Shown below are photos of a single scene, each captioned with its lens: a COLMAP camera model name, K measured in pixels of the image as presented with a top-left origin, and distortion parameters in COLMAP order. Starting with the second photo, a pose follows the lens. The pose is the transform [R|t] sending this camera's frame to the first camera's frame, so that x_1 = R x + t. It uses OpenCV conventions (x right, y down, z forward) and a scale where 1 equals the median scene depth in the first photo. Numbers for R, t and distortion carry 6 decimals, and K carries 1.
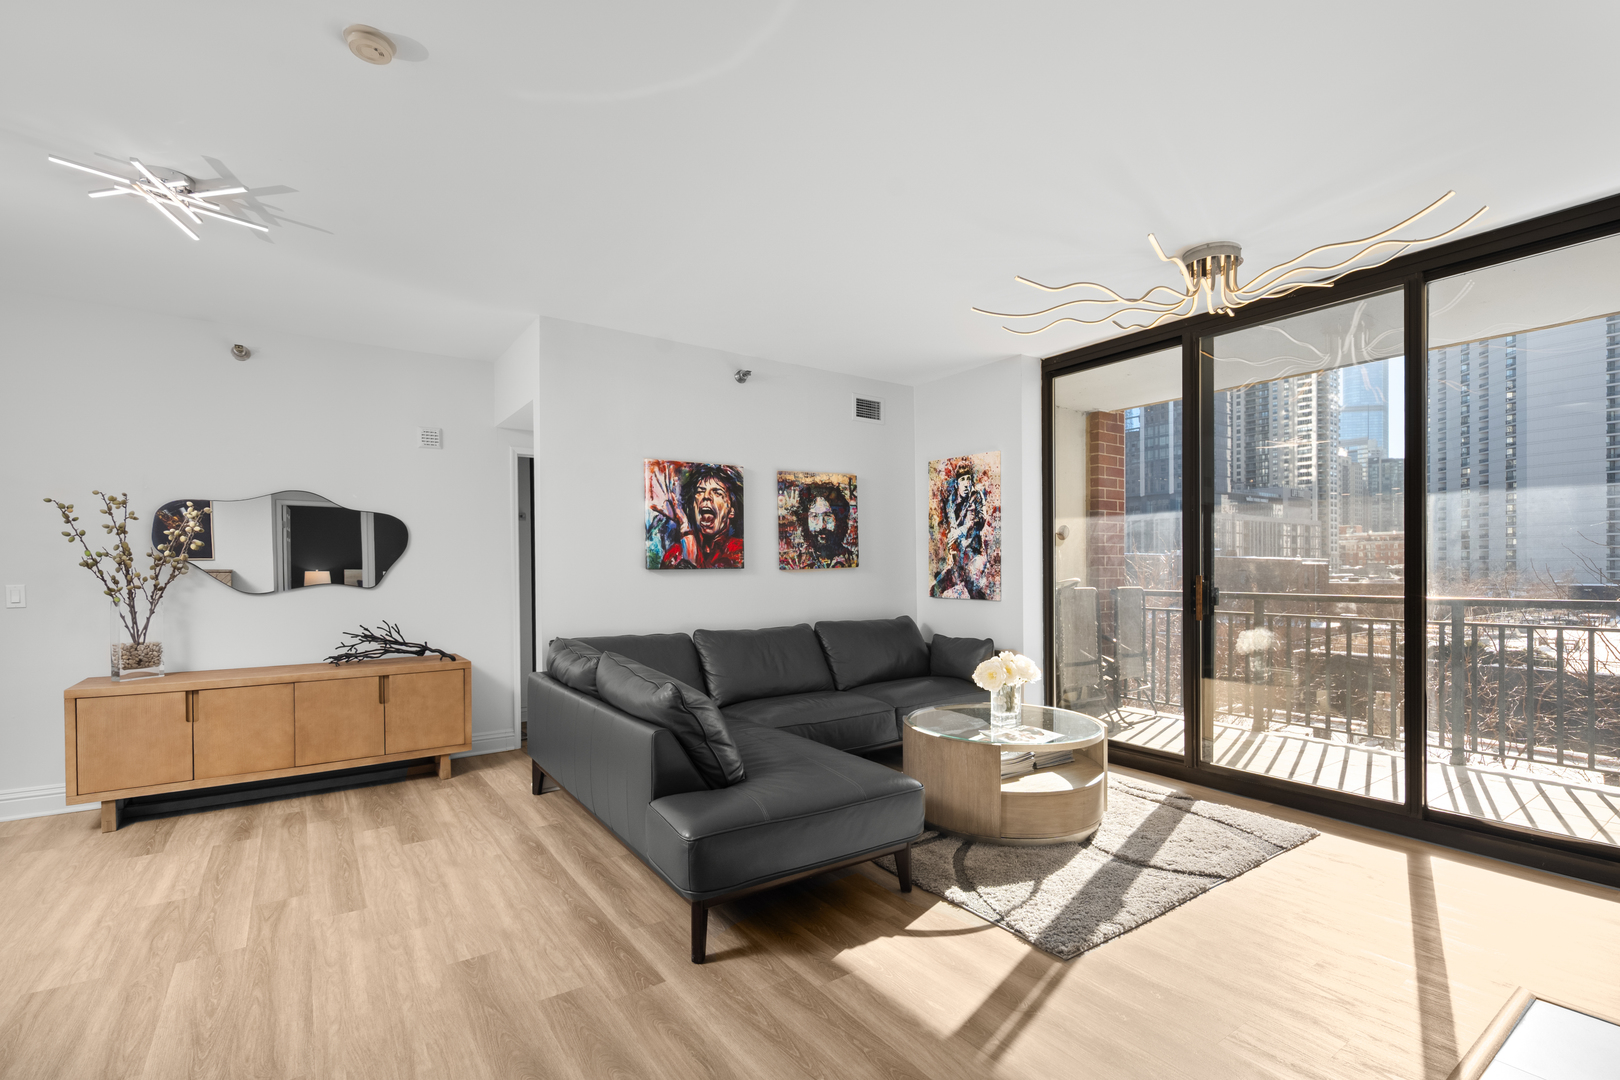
lens RADIAL K [[718.5, 0, 808.1], [0, 718.5, 553.7], [0, 0, 1]] dist [0.000148, -0.000119]
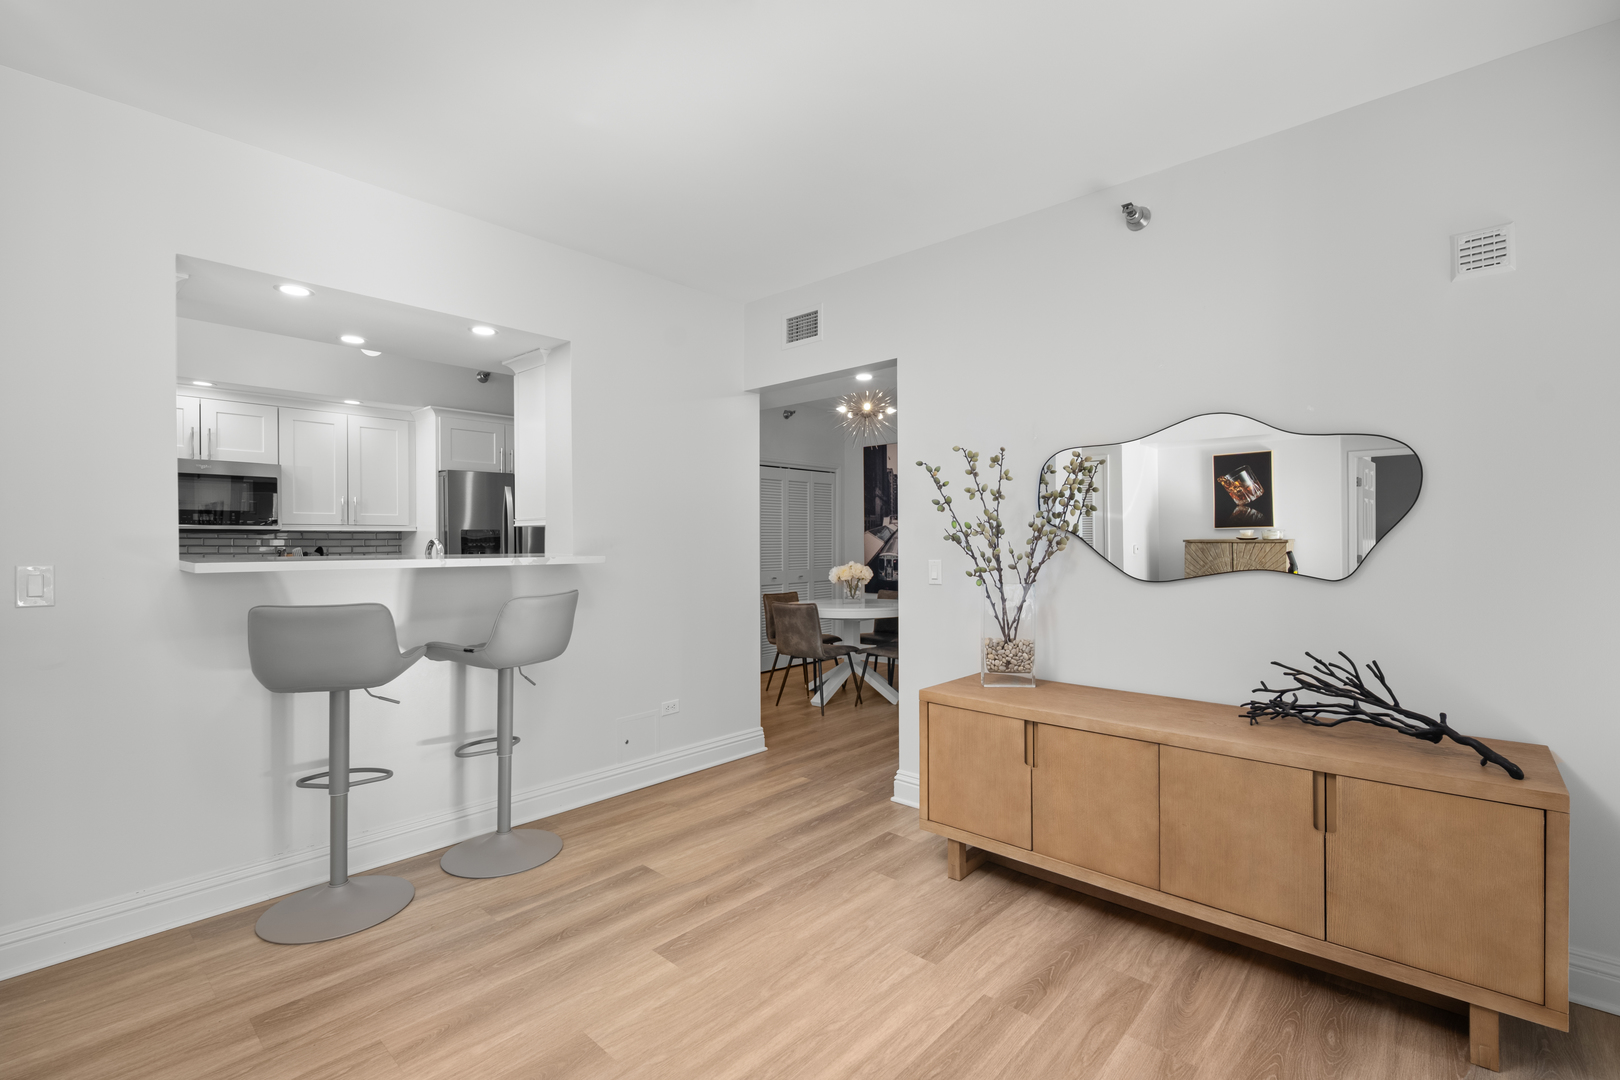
lens RADIAL K [[718.5, 0, 808.1], [0, 718.5, 553.7], [0, 0, 1]] dist [0.000148, -0.000119]
pose [[0.219735, 0.022049, -0.975310, -0.224396], [0.023913, 0.999322, 0.027979, 0.005403], [0.975266, -0.029471, 0.219059, 0.613572]]
